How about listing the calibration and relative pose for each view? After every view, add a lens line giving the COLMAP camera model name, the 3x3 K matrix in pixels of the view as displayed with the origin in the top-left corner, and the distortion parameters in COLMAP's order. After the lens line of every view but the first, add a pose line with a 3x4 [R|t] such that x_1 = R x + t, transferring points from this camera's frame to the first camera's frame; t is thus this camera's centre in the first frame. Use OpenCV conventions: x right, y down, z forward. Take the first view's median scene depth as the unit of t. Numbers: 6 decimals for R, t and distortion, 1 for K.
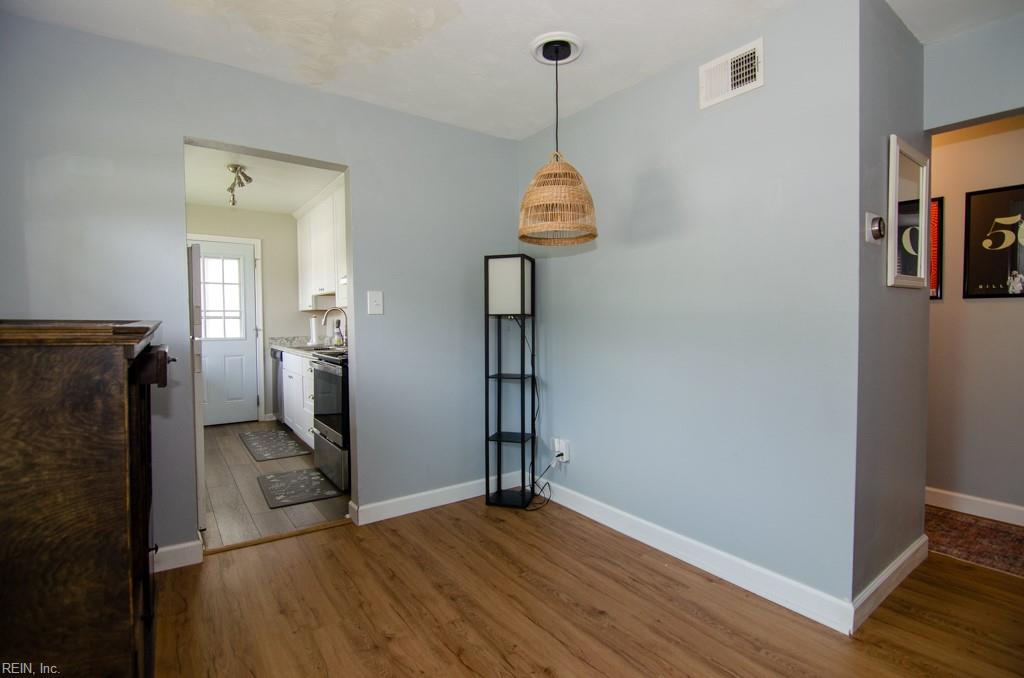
lens RADIAL K [[494.3, 0, 514.3], [0, 494.3, 338.4], [0, 0, 1]] dist [-0.001611, -0.010997]
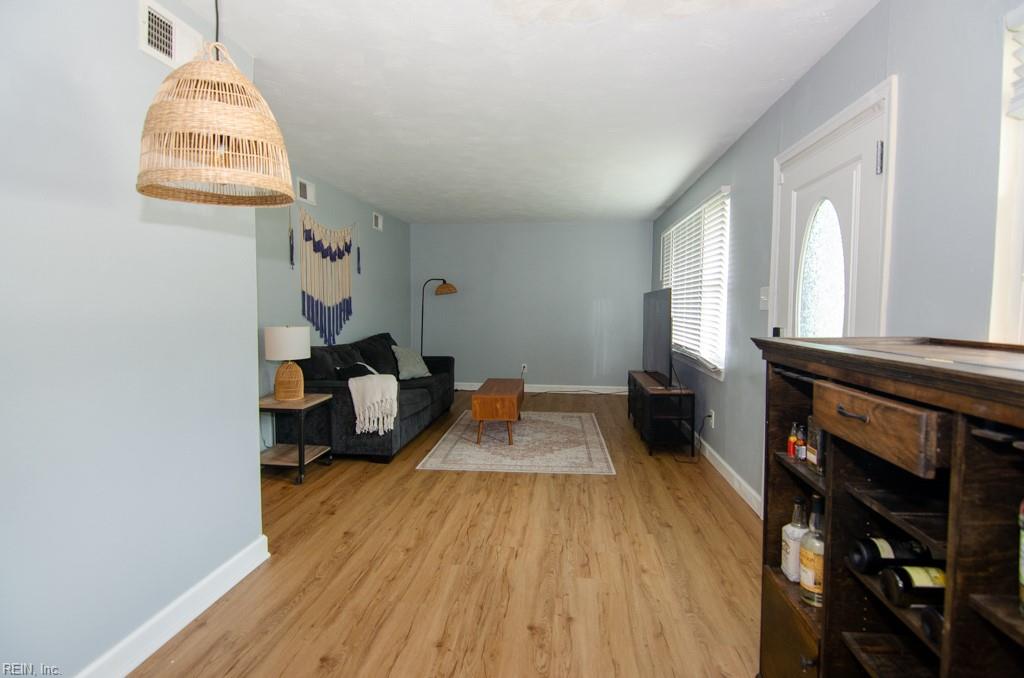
lens RADIAL K [[494.3, 0, 514.3], [0, 494.3, 338.4], [0, 0, 1]] dist [-0.001611, -0.010997]
pose [[-0.743895, -0.046268, 0.666693, -0.248984], [0.021999, 0.995365, 0.093624, -0.037101], [-0.667934, 0.084313, -0.739429, 0.534331]]
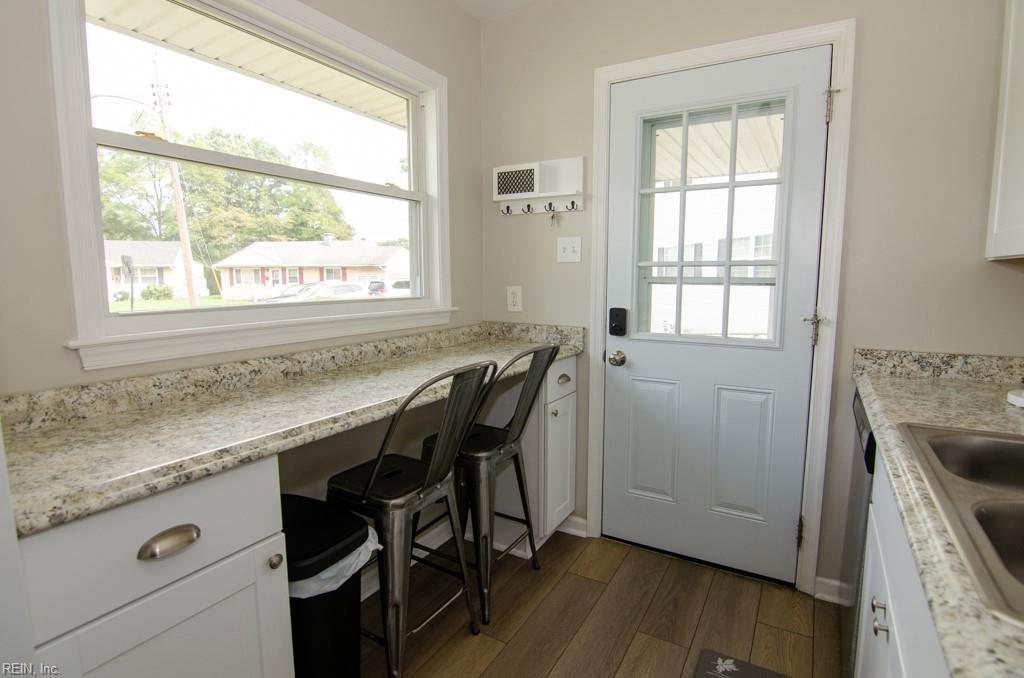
lens RADIAL K [[515.8, 0, 516.4], [0, 515.8, 338.0], [0, 0, 1]] dist [-0.006356, -0.011240]
pose [[0.413021, 0.118190, -0.903020, -0.324733], [-0.037997, 0.992916, 0.112577, -0.040252], [0.909929, -0.012185, 0.414586, 0.740840]]
